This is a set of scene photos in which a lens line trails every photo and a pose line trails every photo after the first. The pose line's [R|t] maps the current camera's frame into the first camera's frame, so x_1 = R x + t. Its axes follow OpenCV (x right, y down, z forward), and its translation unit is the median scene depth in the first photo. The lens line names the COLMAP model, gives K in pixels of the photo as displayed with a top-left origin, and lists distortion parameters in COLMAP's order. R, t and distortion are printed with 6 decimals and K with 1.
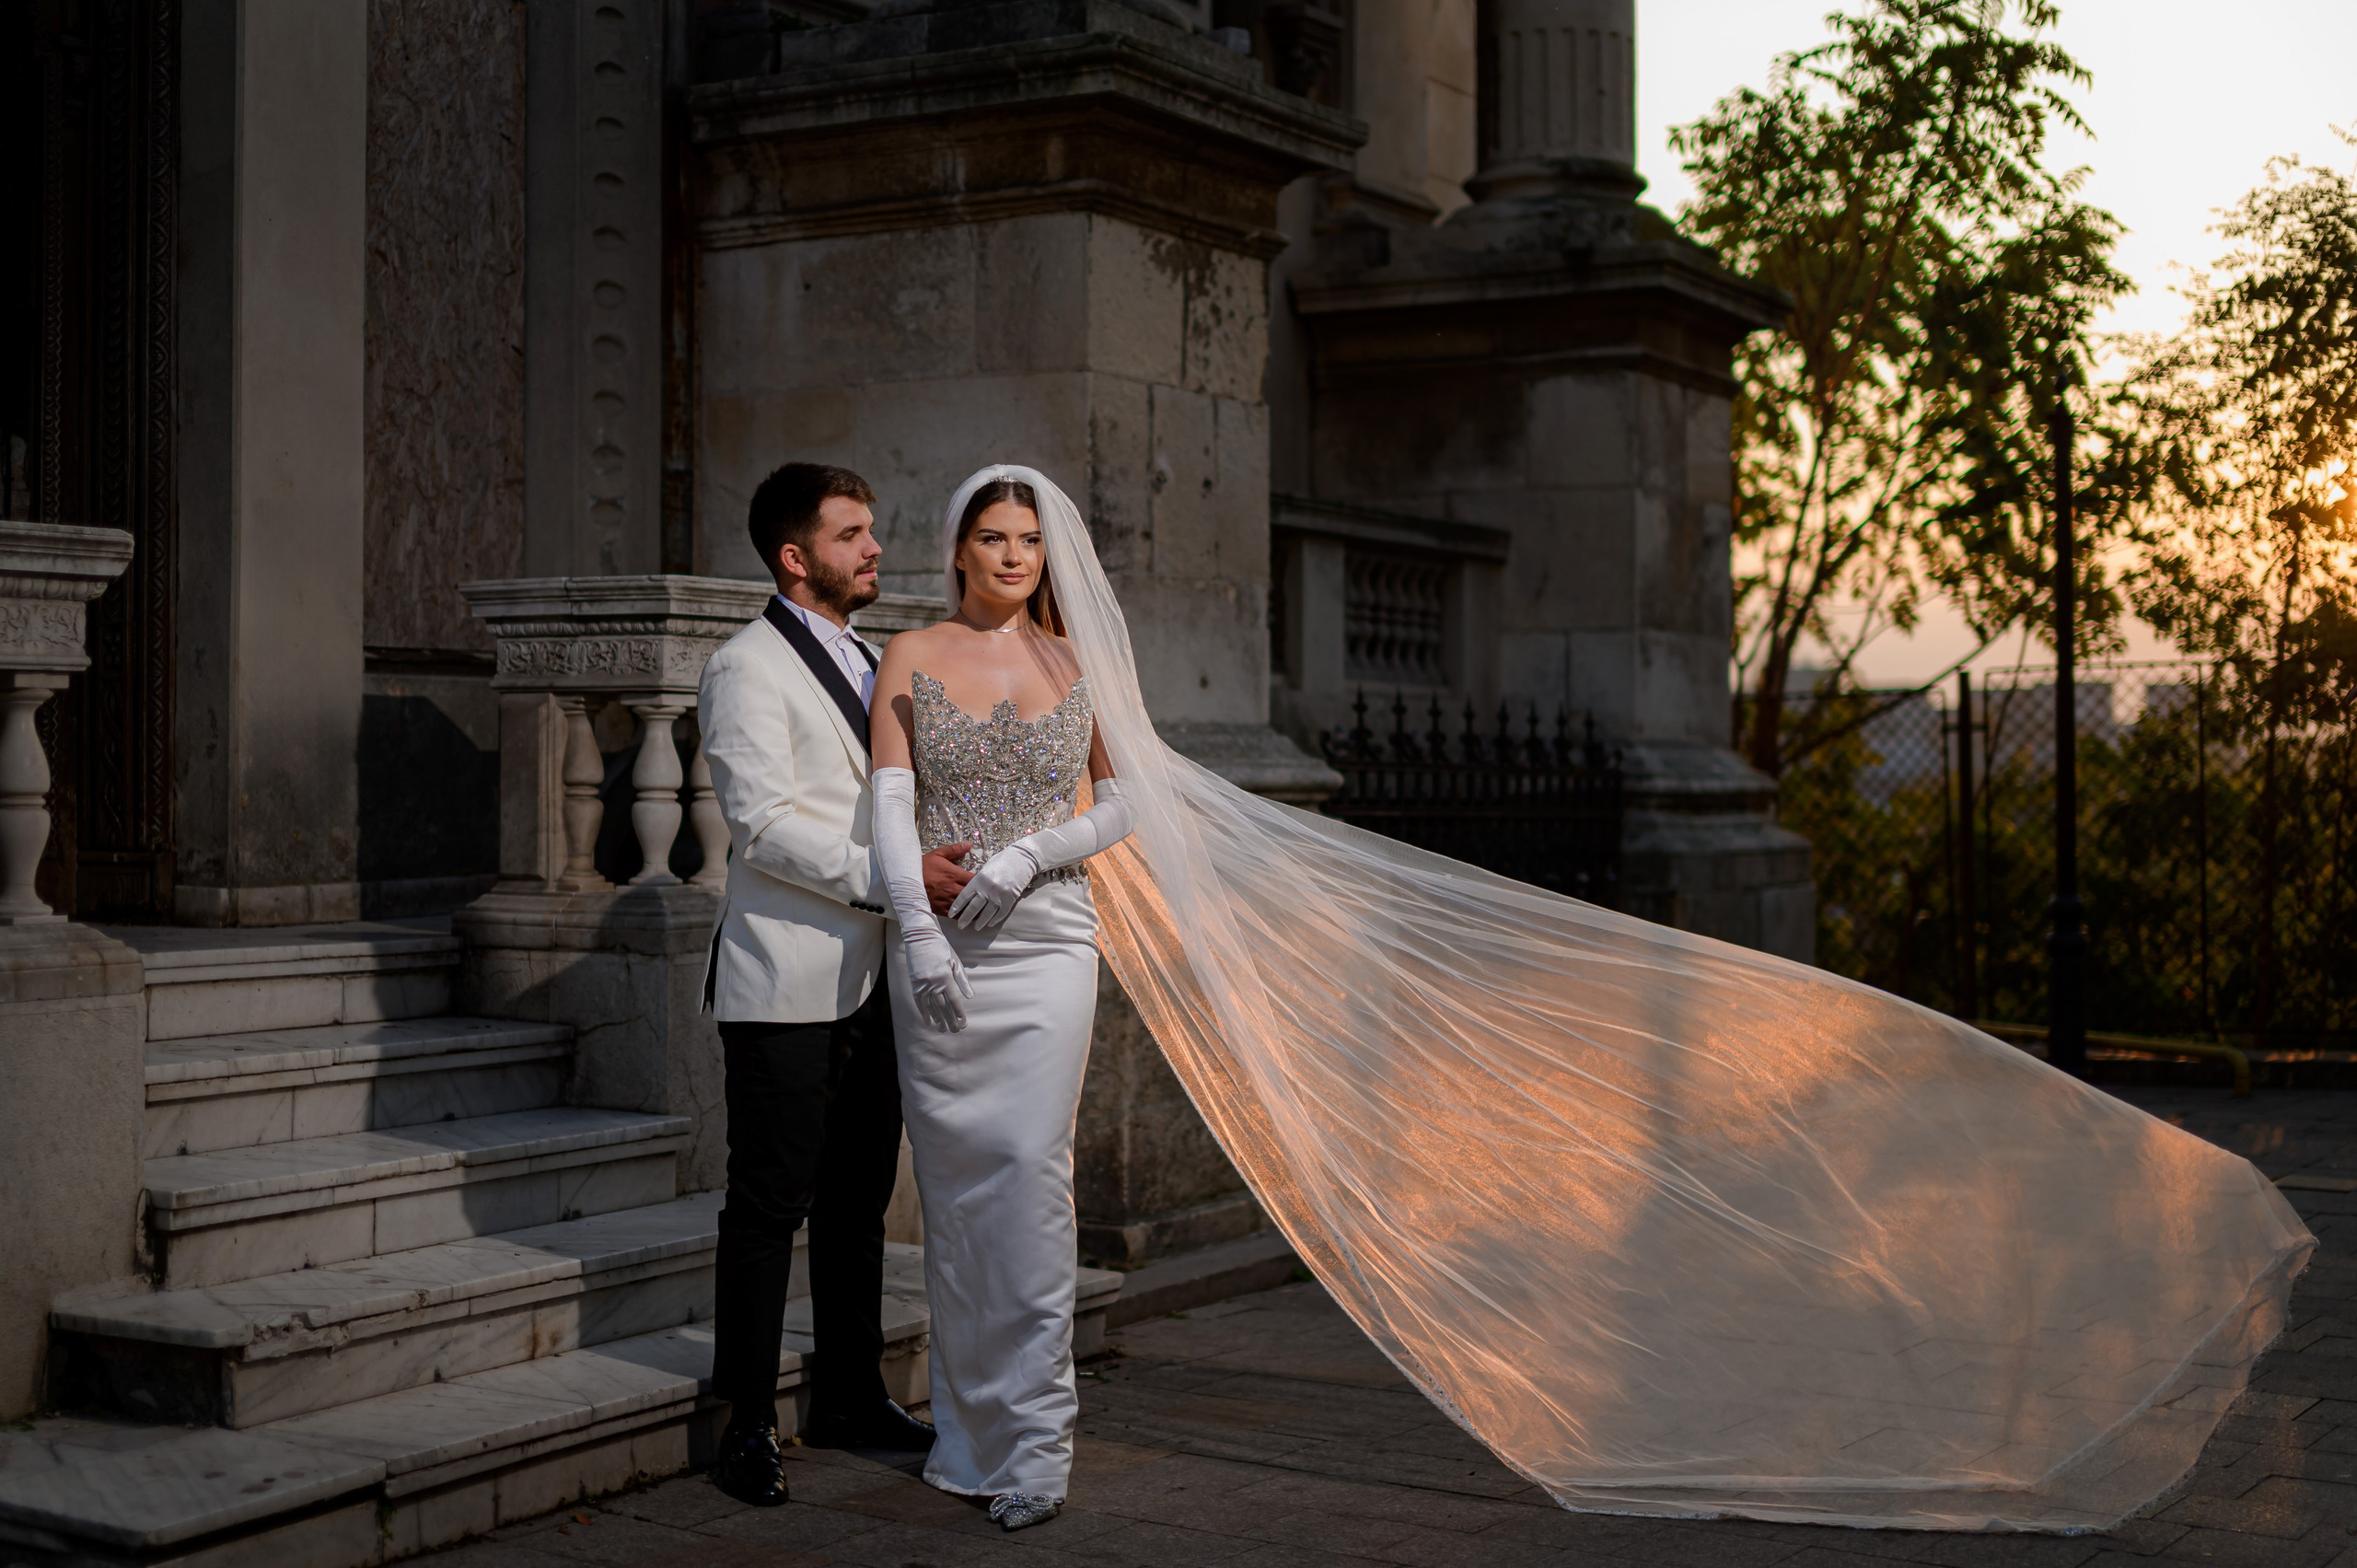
lens RADIAL K [[3271.1, 0, 1171.2], [0, 3271.1, 757.6], [0, 0, 1]] dist [-0.127094, 0.088730]
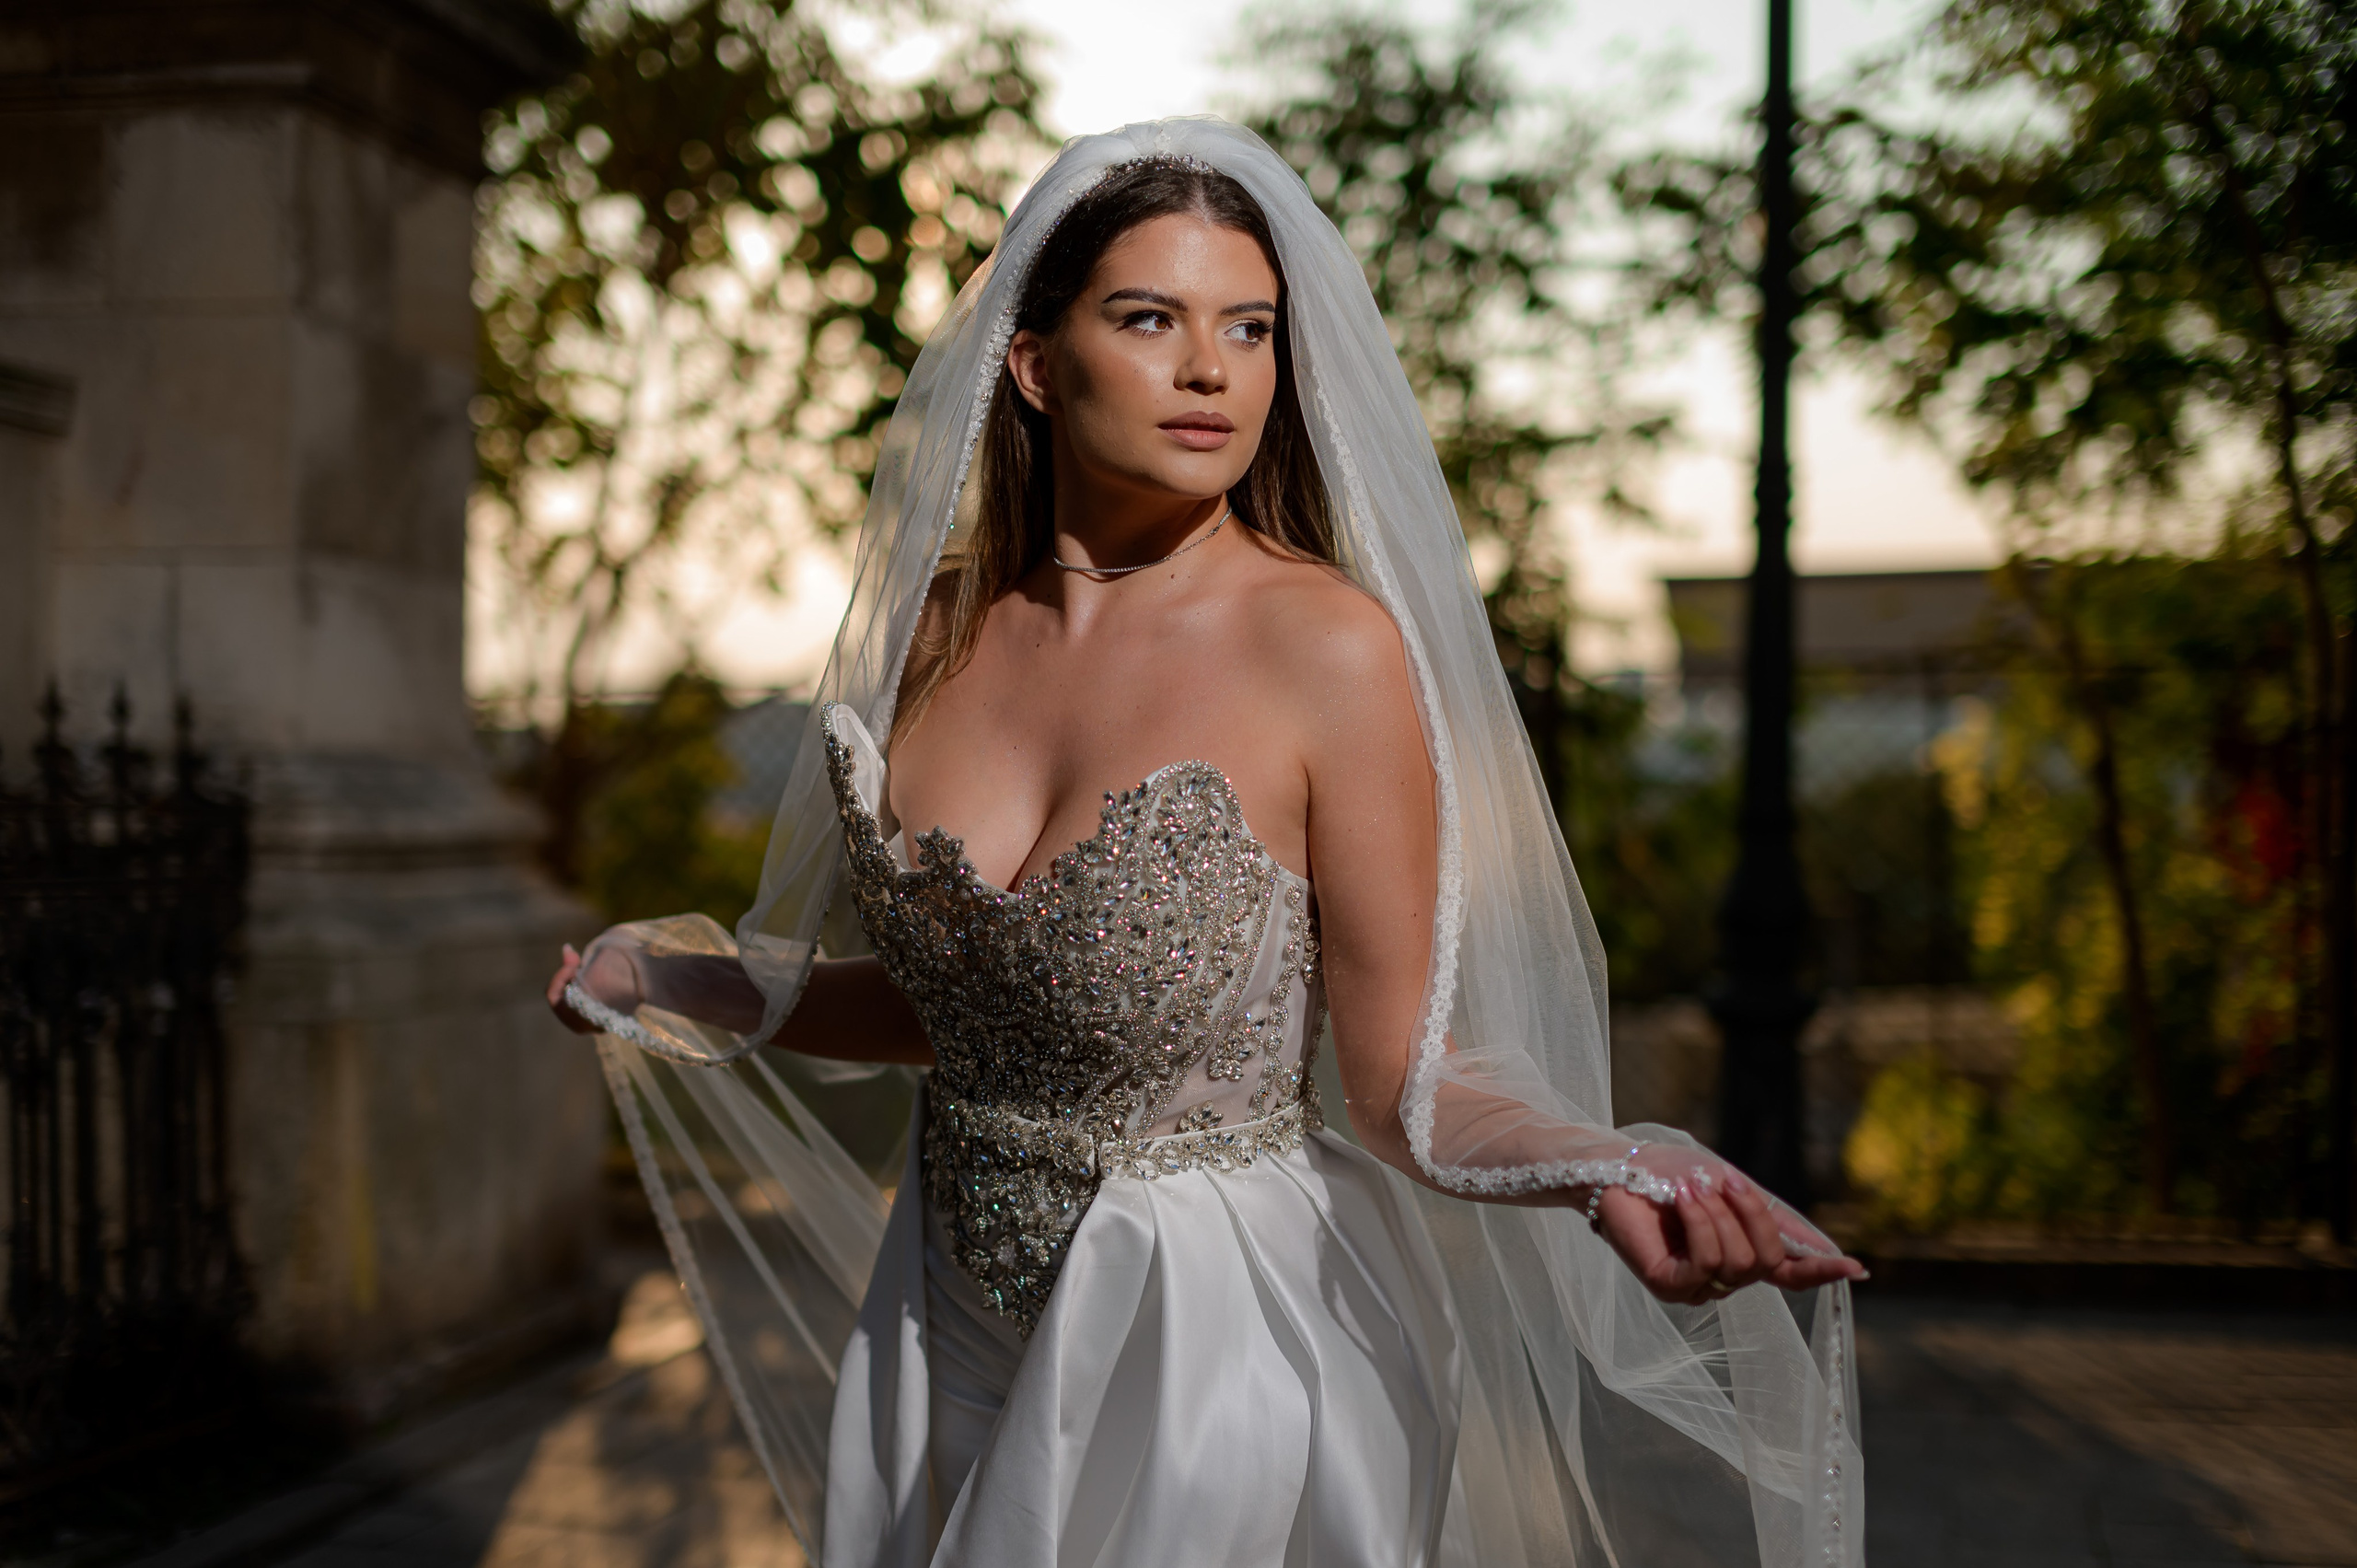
lens RADIAL K [[3295.4, 0, 1178.5], [0, 3295.4, 784.0], [0, 0, 1]] dist [-0.065628, 0.060860]
pose [[0.943261, 0.009988, 0.331903, 0.126601], [-0.012228, 0.999914, 0.004662, -0.004561], [-0.331828, -0.008456, 0.943302, 0.513031]]
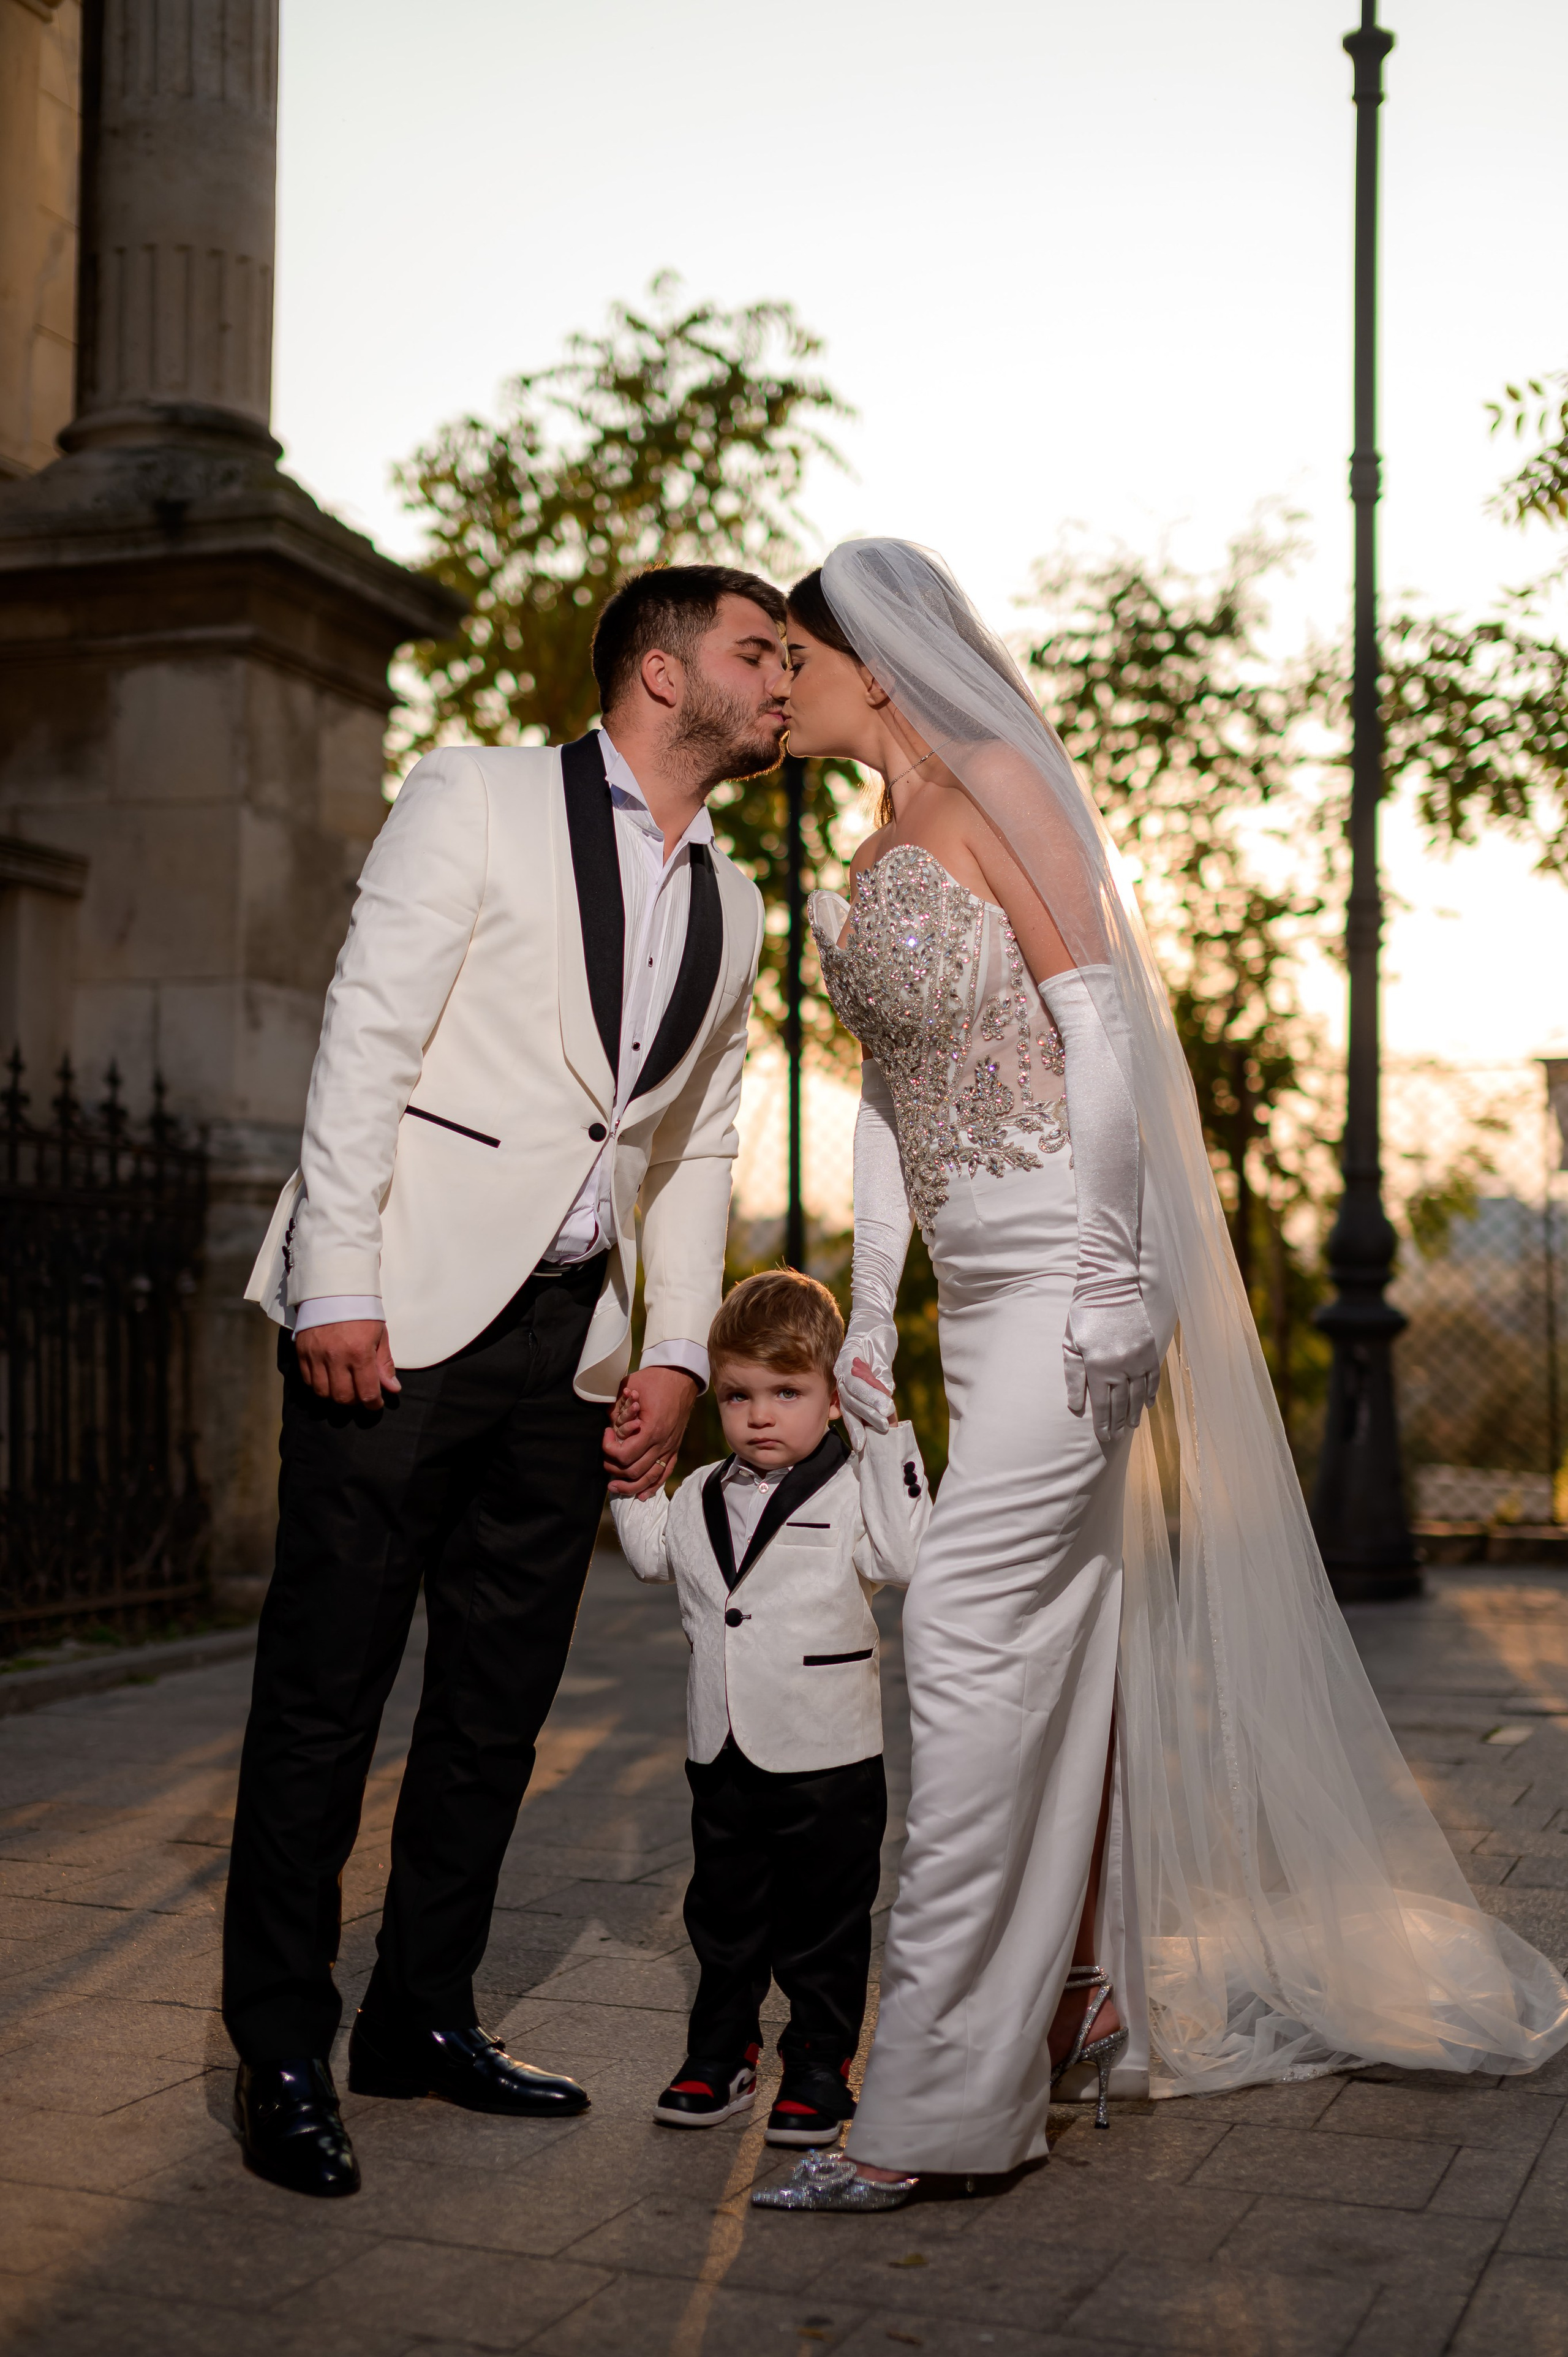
lens RADIAL K [[3174.9, 0, 784.0], [0, 3174.9, 1178.5], [0, 0, 1]] dist [-0.088854, 0.041464]
pose [[0.976350, 0.013442, 0.215775, 0.136814], [-0.006934, 0.999499, -0.030890, 0.041290], [-0.216083, 0.028663, 0.975954, 0.279867]]
